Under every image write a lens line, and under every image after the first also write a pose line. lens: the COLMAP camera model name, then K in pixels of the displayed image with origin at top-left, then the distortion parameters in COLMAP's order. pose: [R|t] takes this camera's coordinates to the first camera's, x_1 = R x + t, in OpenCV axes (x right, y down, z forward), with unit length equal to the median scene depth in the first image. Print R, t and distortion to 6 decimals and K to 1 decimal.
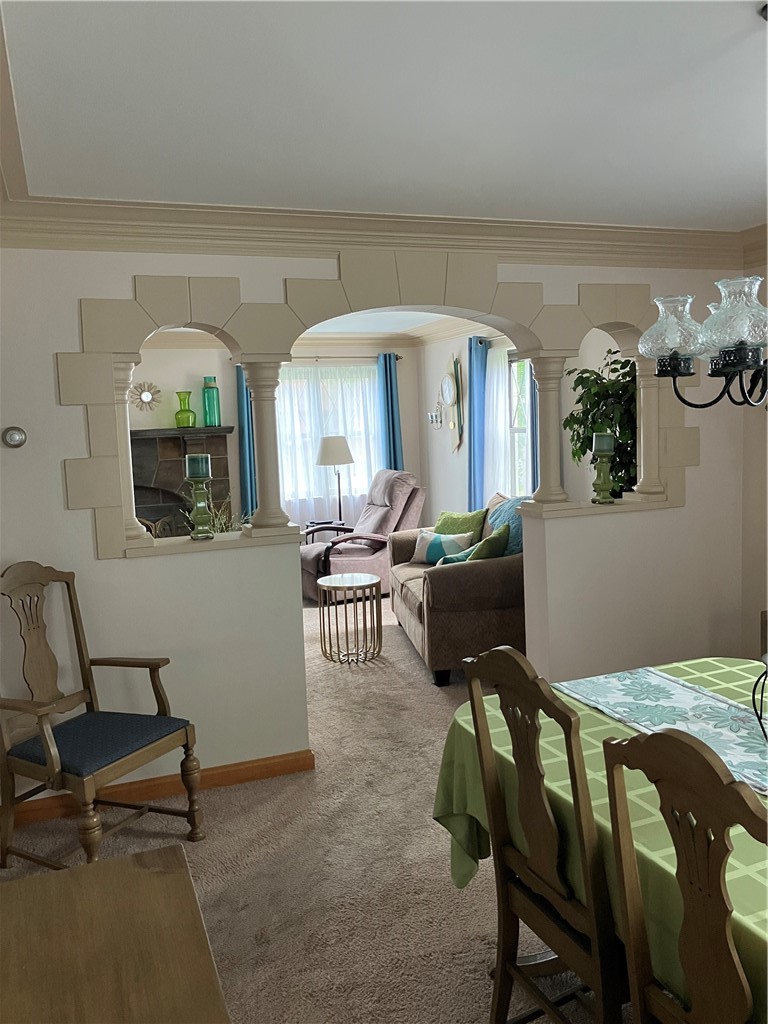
lens RADIAL K [[843.1, 0, 388.1], [0, 843.1, 513.2], [0, 0, 1]] dist [0.133285, -0.346780]
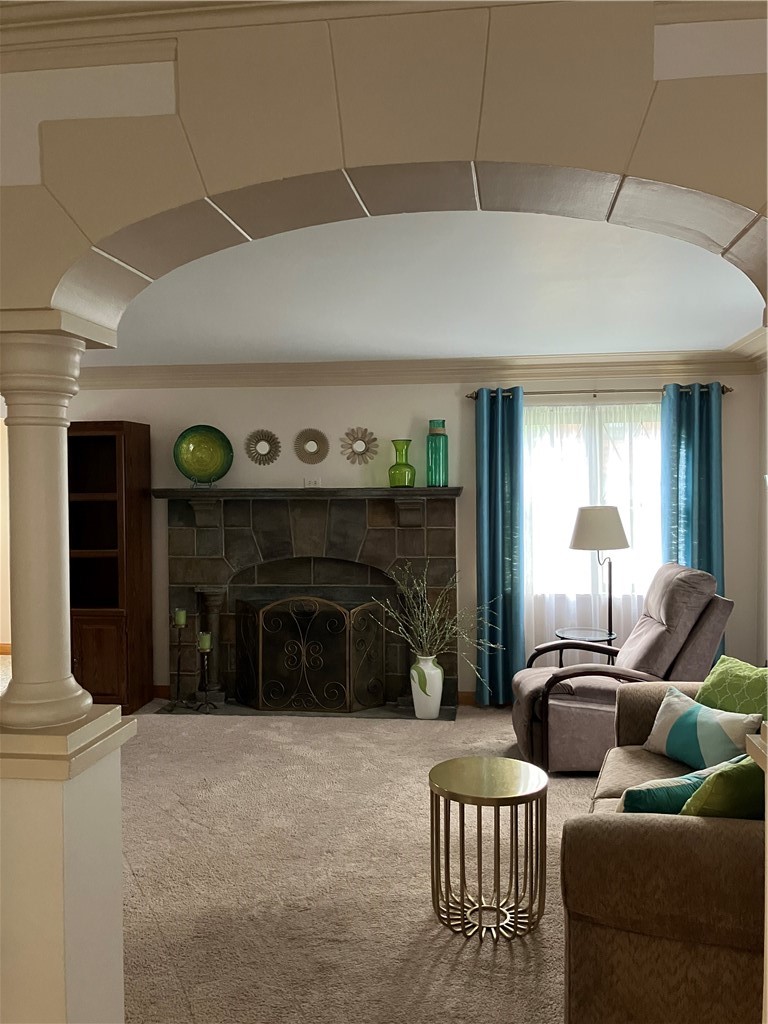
lens RADIAL K [[830.6, 0, 384.0], [0, 830.6, 512.0], [0, 0, 1]] dist [0.038257, -0.000764]
pose [[0.871423, 0.048602, -0.488119, 0.108919], [-0.082298, 0.995461, -0.047806, -0.042131], [0.483580, 0.081831, 0.871467, 0.350904]]
